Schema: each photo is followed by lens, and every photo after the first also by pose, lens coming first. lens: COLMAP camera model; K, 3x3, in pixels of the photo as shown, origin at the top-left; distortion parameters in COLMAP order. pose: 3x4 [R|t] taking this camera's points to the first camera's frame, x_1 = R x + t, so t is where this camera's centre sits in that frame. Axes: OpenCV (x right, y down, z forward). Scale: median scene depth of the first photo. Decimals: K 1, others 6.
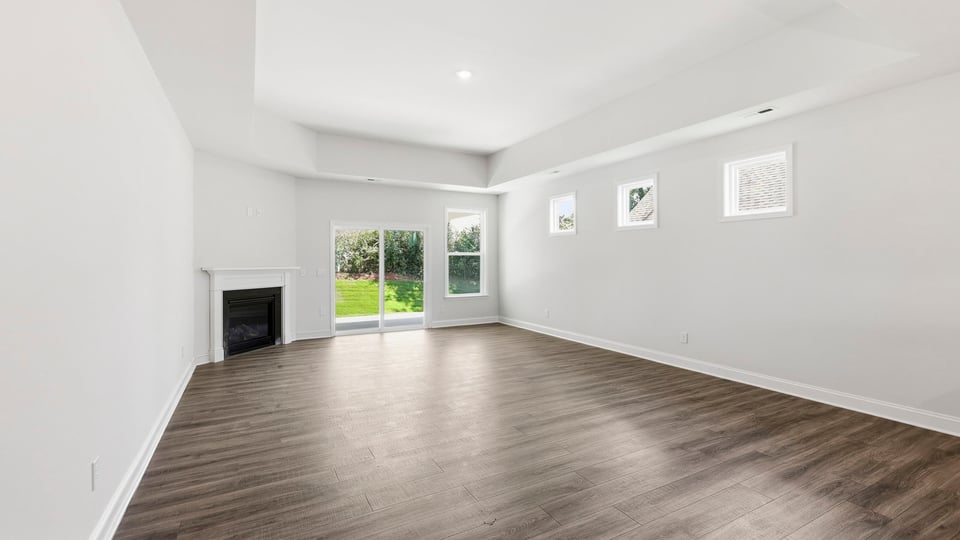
lens RADIAL K [[413.6, 0, 475.6], [0, 413.6, 264.6], [0, 0, 1]] dist [0.002613, 0.000048]
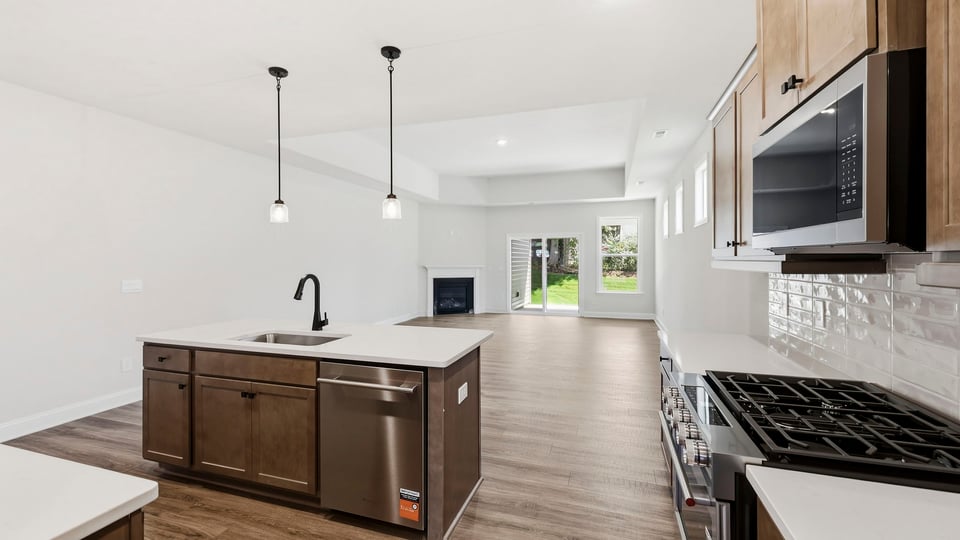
lens RADIAL K [[413.6, 0, 475.6], [0, 413.6, 264.6], [0, 0, 1]] dist [0.002613, 0.000048]
pose [[0.683092, 0.009902, -0.730265, 0.740860], [-0.006028, 0.999950, 0.007920, -0.010077], [0.730308, -0.001008, 0.683118, -0.089007]]
